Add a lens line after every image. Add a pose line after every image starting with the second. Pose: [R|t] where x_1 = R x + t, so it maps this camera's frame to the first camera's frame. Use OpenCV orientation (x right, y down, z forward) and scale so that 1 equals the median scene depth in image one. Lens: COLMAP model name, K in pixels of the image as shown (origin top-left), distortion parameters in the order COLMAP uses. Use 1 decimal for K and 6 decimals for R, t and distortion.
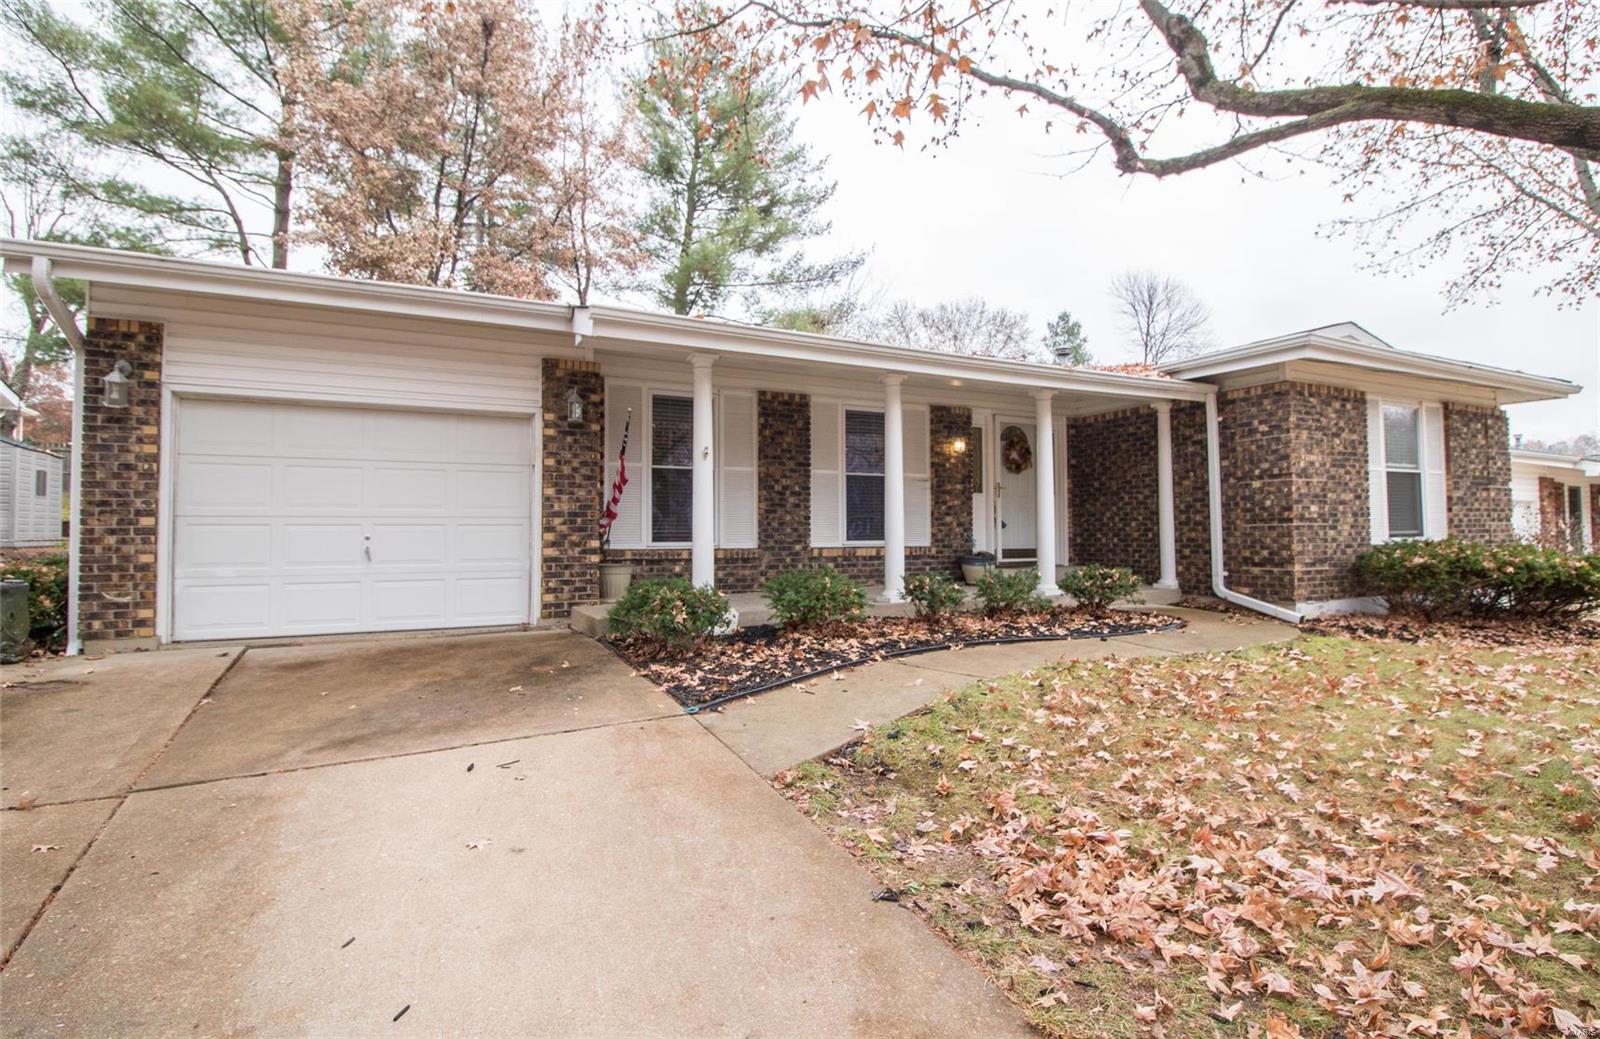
lens RADIAL K [[722.1, 0, 803.3], [0, 722.1, 521.6], [0, 0, 1]] dist [-0.012005, -0.000399]
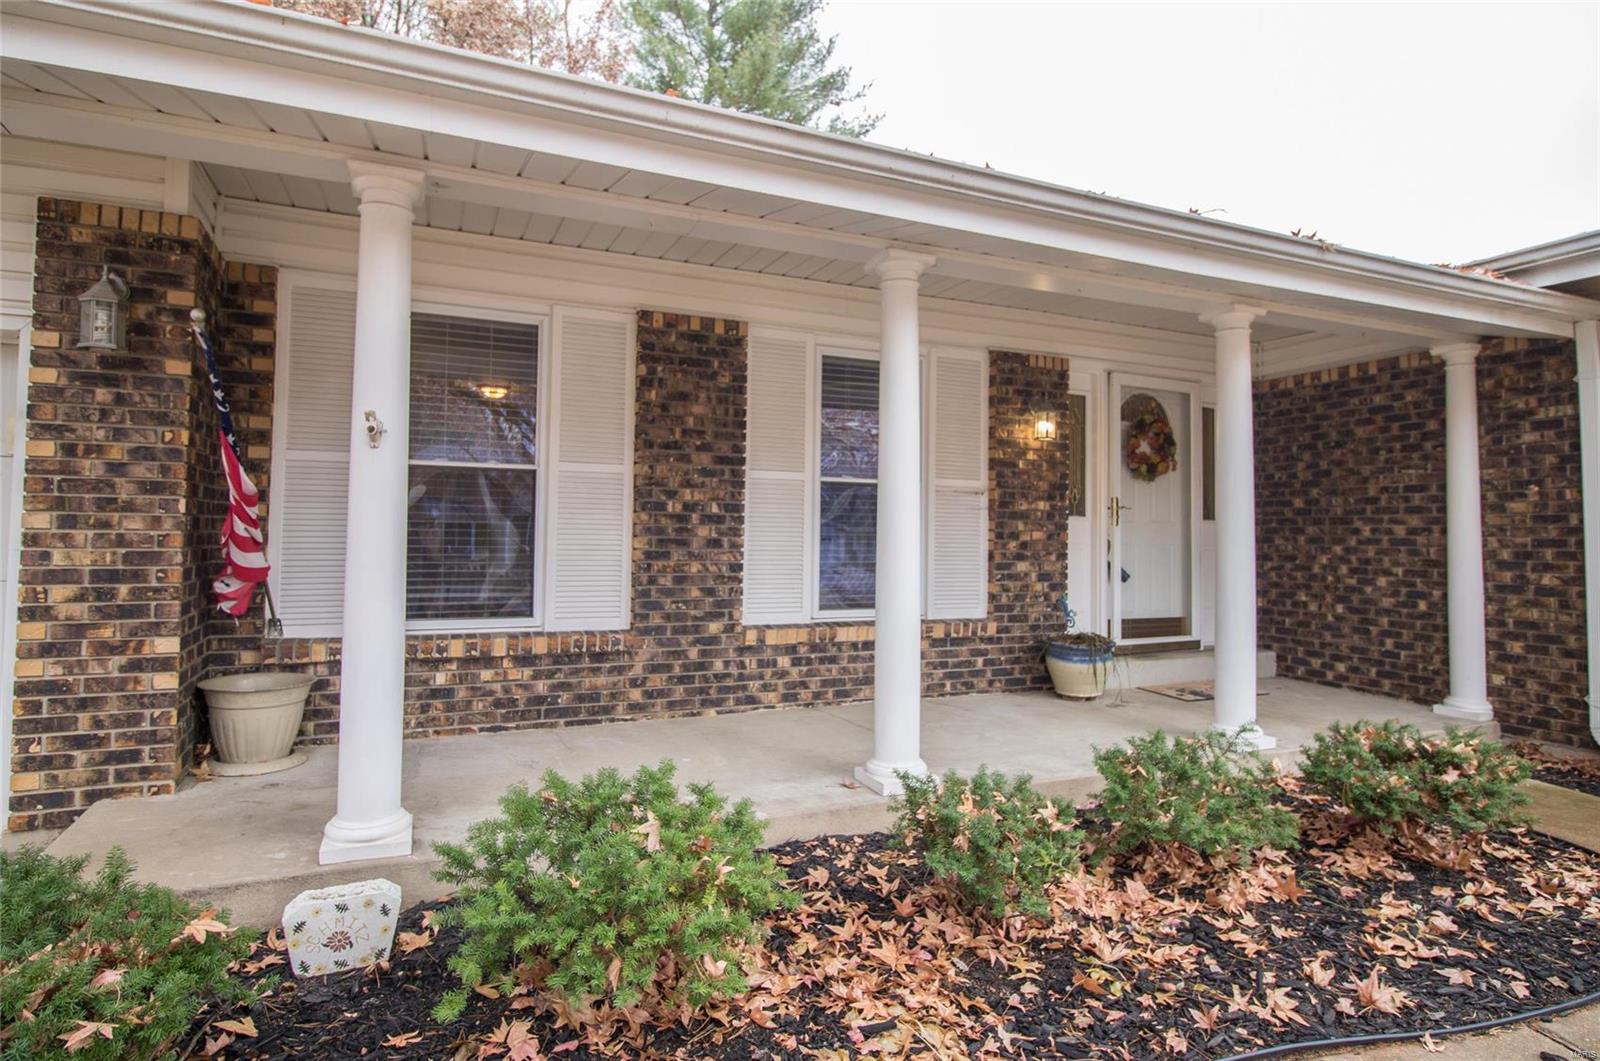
lens RADIAL K [[805.7, 0, 799.9], [0, 805.7, 515.0], [0, 0, 1]] dist [-0.006515, -0.001263]
pose [[0.997941, 0.015547, -0.062219, 0.085351], [-0.016055, 0.999842, -0.007671, -0.038590], [0.062090, 0.008654, 0.998033, 0.455120]]
